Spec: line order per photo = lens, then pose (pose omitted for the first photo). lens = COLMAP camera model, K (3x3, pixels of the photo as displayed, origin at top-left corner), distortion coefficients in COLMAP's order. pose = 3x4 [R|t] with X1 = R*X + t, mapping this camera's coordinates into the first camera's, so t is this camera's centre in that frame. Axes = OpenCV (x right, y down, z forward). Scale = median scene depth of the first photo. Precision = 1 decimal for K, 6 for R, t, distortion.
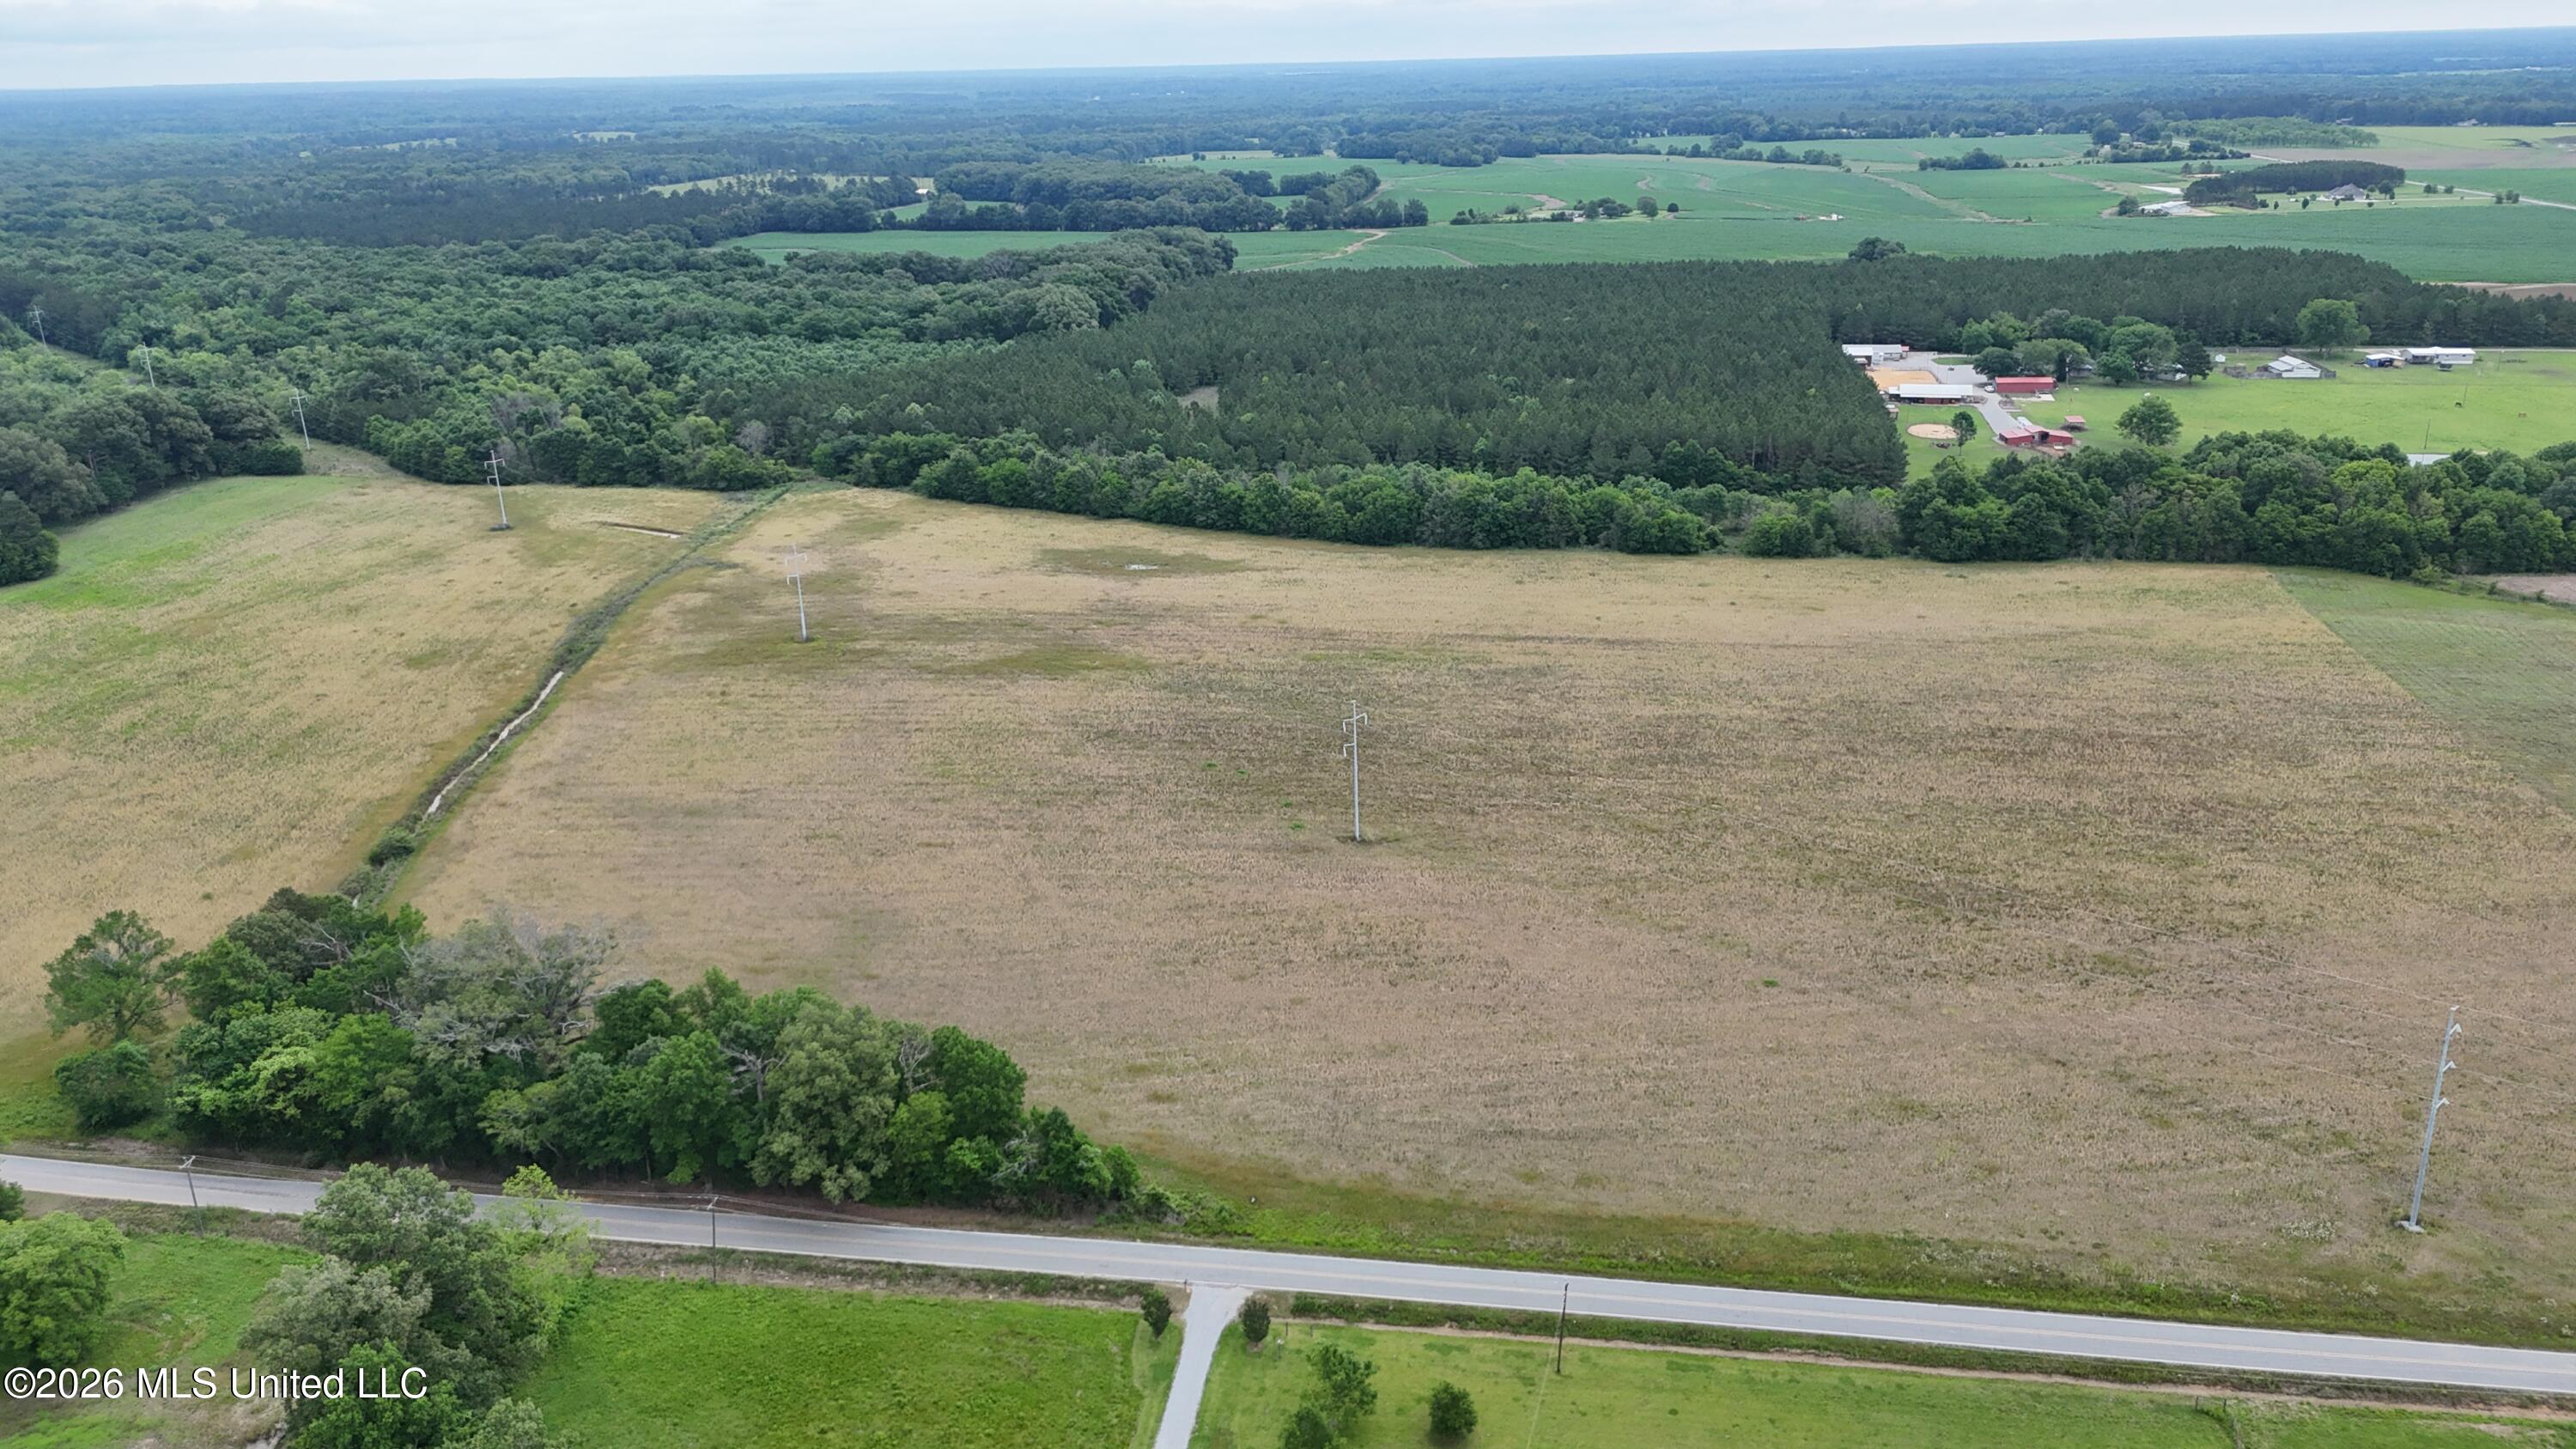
lens RADIAL K [[1884.9, 0, 1288.0], [0, 1884.9, 724.5], [0, 0, 1]] dist [0.080648, -0.088877]
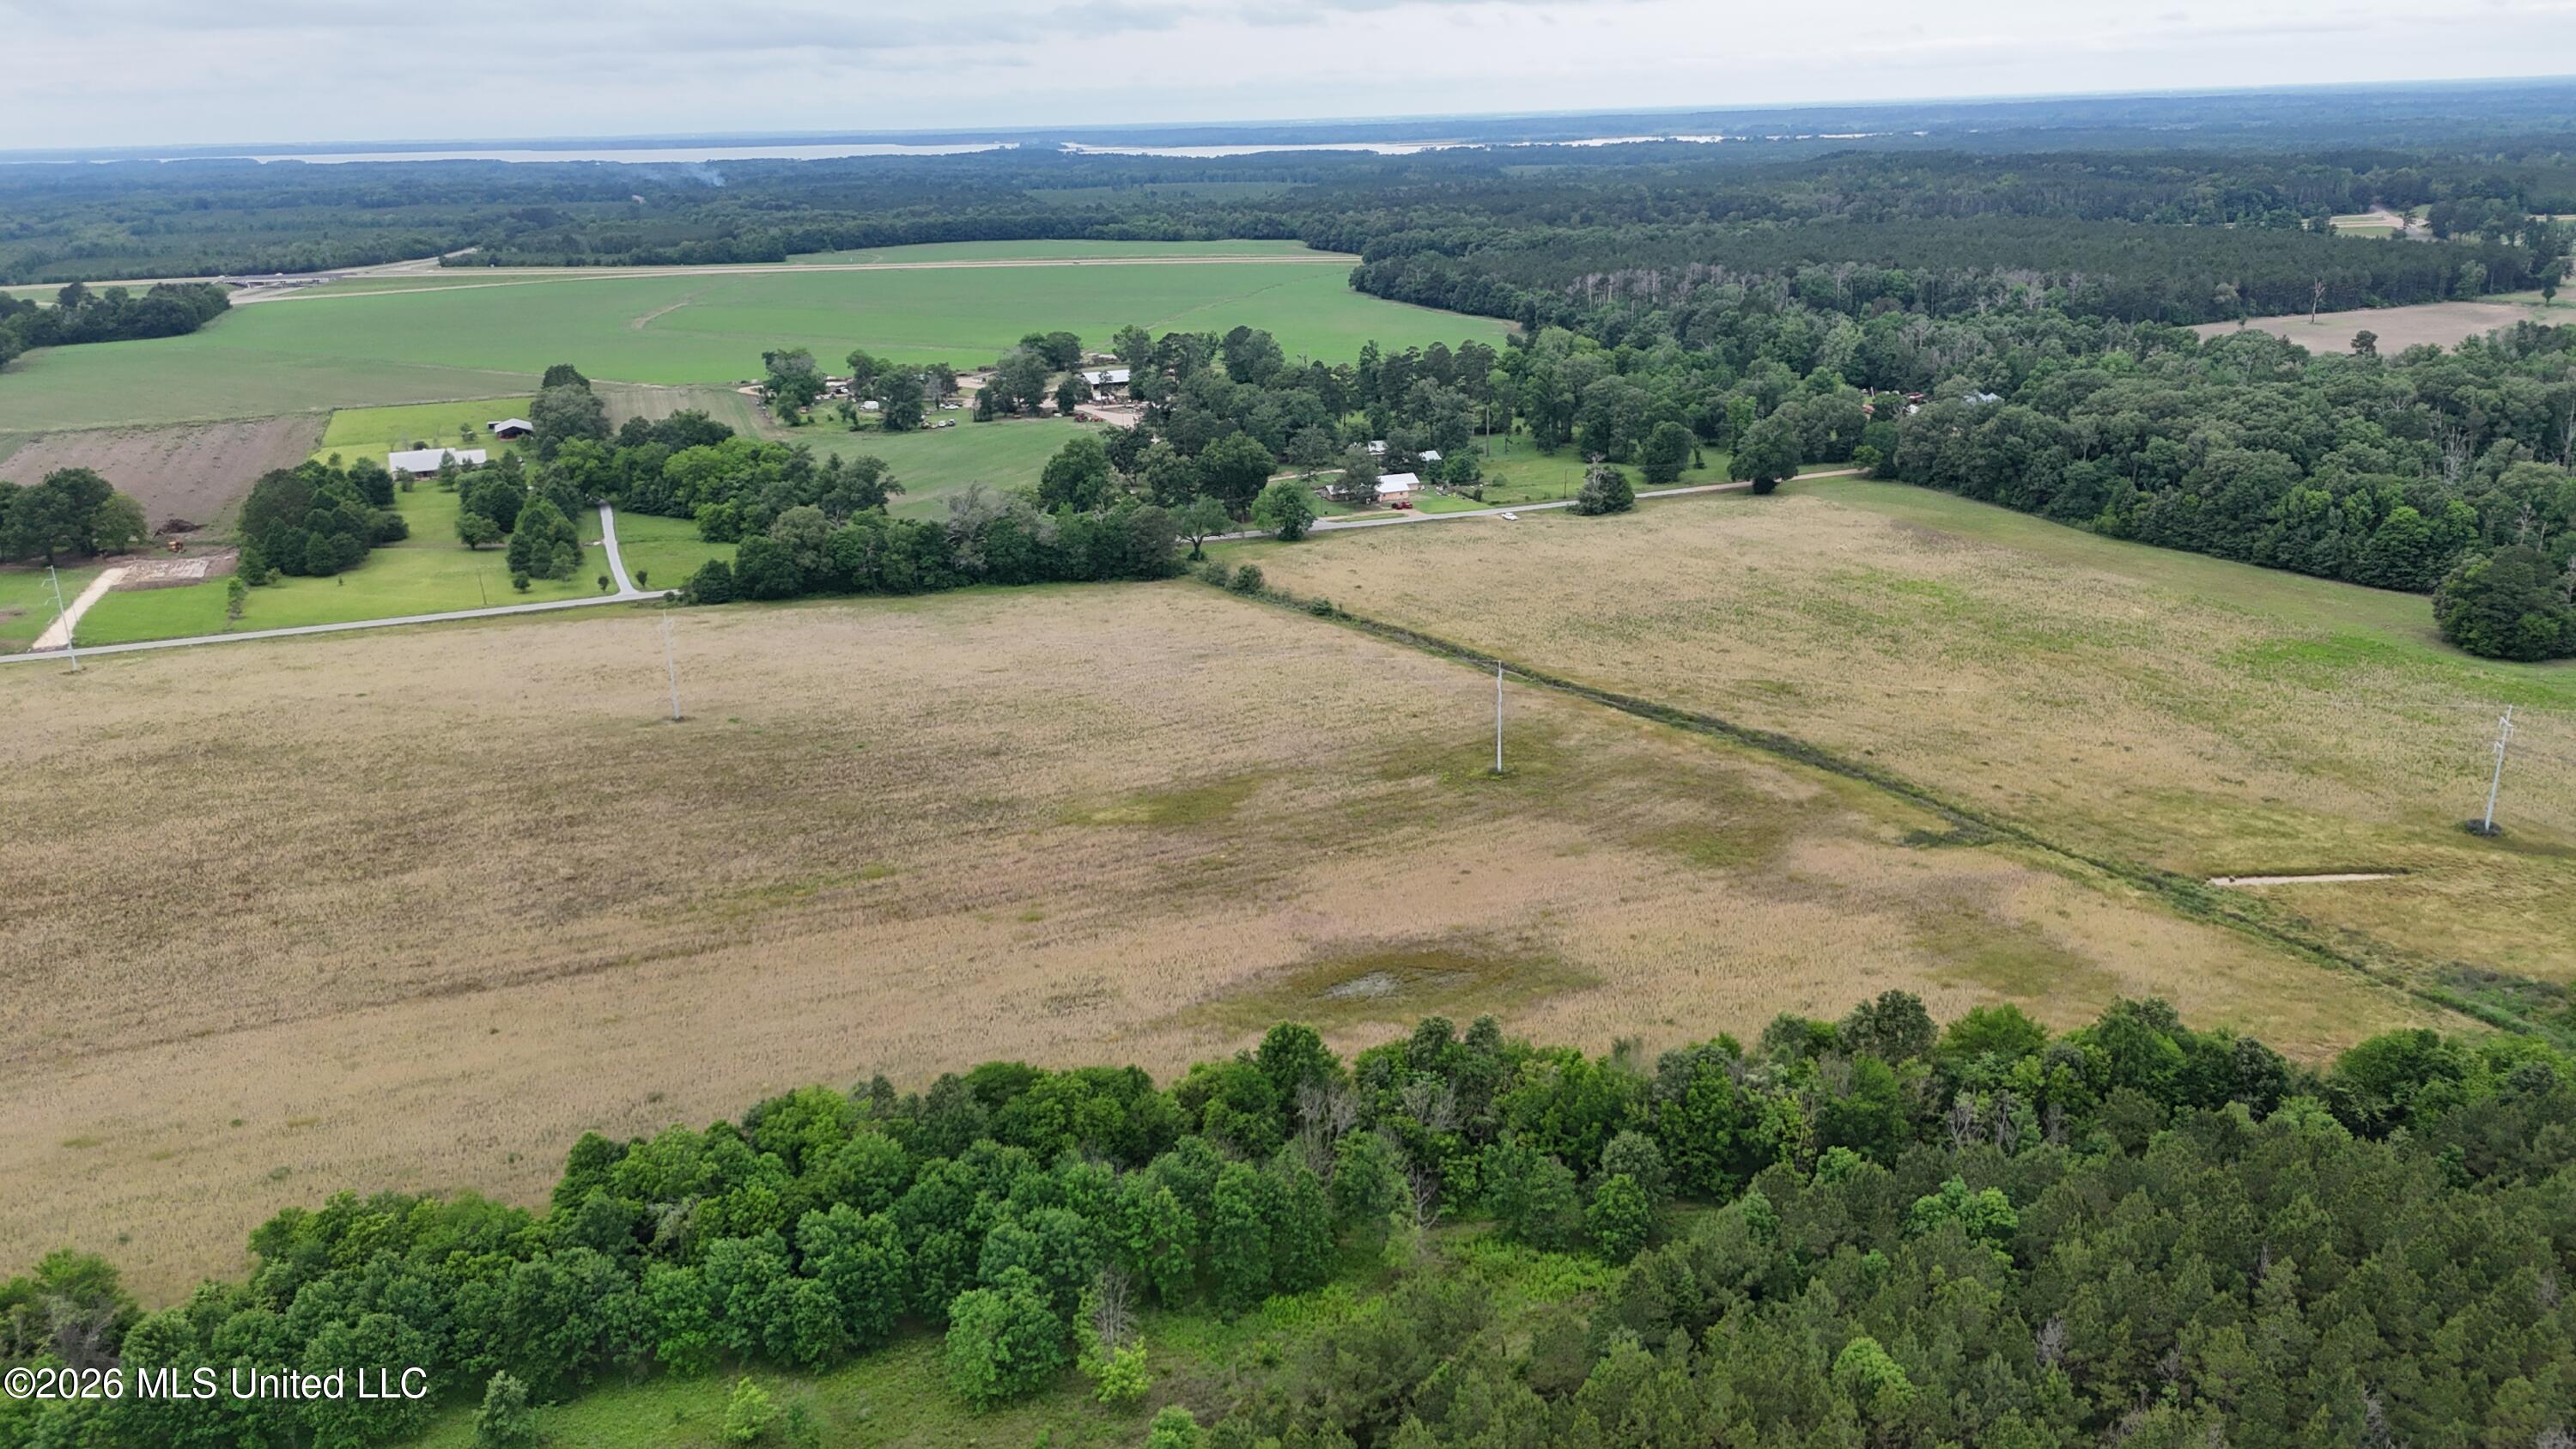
lens RADIAL K [[1884.9, 0, 1288.0], [0, 1884.9, 724.5], [0, 0, 1]] dist [0.080648, -0.088877]
pose [[-0.849103, 0.206766, -0.486078, 0.194602], [-0.129641, 0.810490, 0.571226, -0.452948], [0.512071, 0.548045, -0.661385, 1.281649]]
